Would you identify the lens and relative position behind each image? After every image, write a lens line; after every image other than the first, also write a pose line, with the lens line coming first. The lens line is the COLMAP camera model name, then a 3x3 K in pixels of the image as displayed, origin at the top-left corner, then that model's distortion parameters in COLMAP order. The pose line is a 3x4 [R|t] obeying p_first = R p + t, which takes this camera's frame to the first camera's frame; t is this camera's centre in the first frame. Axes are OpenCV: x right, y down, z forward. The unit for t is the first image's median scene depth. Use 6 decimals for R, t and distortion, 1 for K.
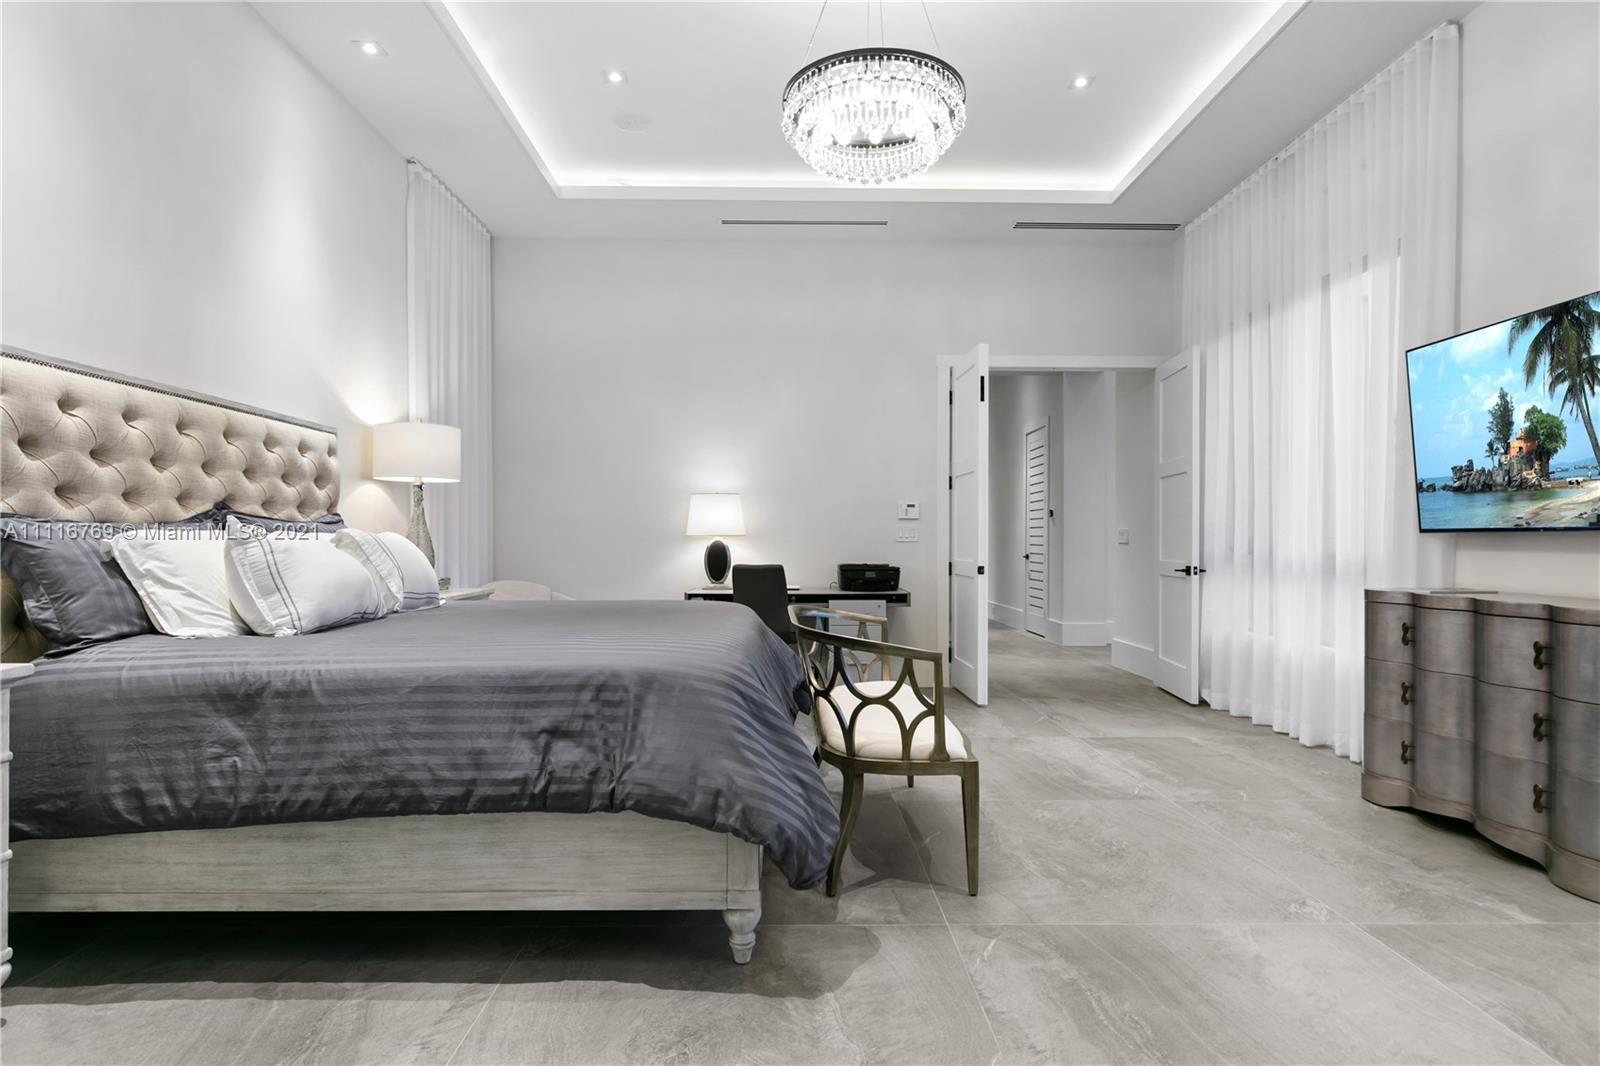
lens RADIAL K [[846.1, 0, 800.0], [0, 846.1, 533.0], [0, 0, 1]] dist [0.001932, 0.000175]
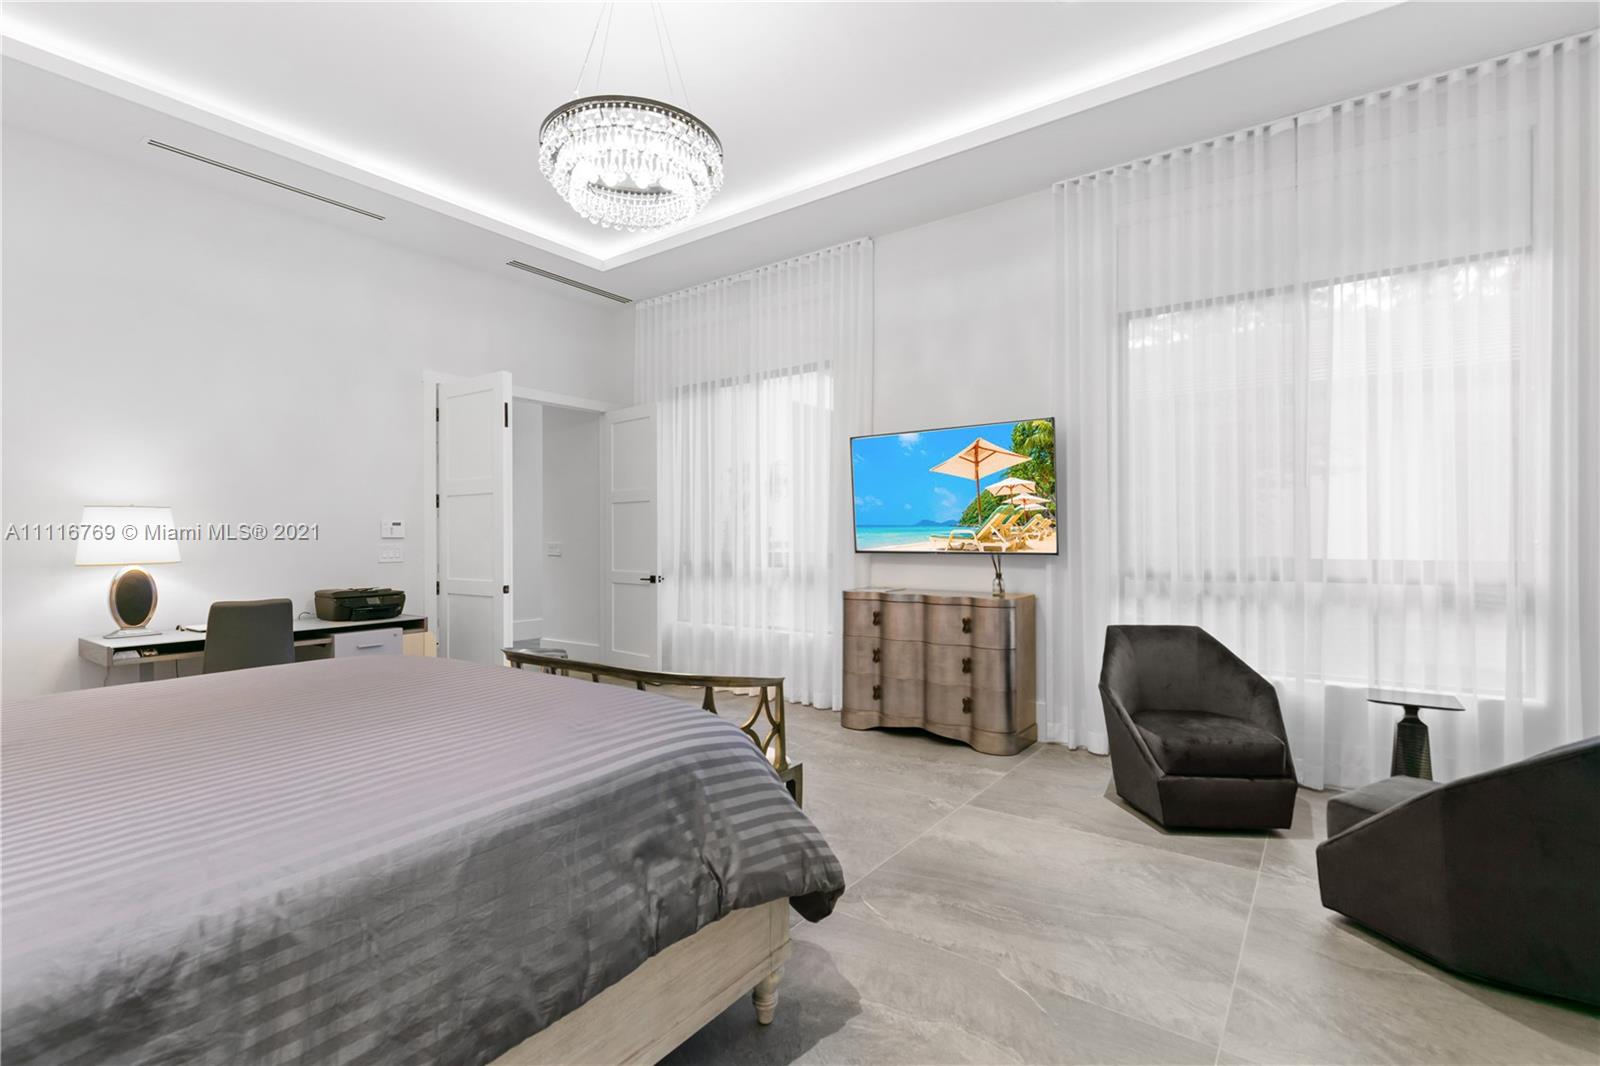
lens RADIAL K [[726.1, 0, 800.0], [0, 726.1, 533.0], [0, 0, 1]] dist [0.012206, -0.000776]
pose [[0.612895, -0.000968, 0.790164, -0.478516], [0.001104, 0.999999, 0.000369, -0.044678], [-0.790164, 0.000646, 0.612895, 0.292804]]
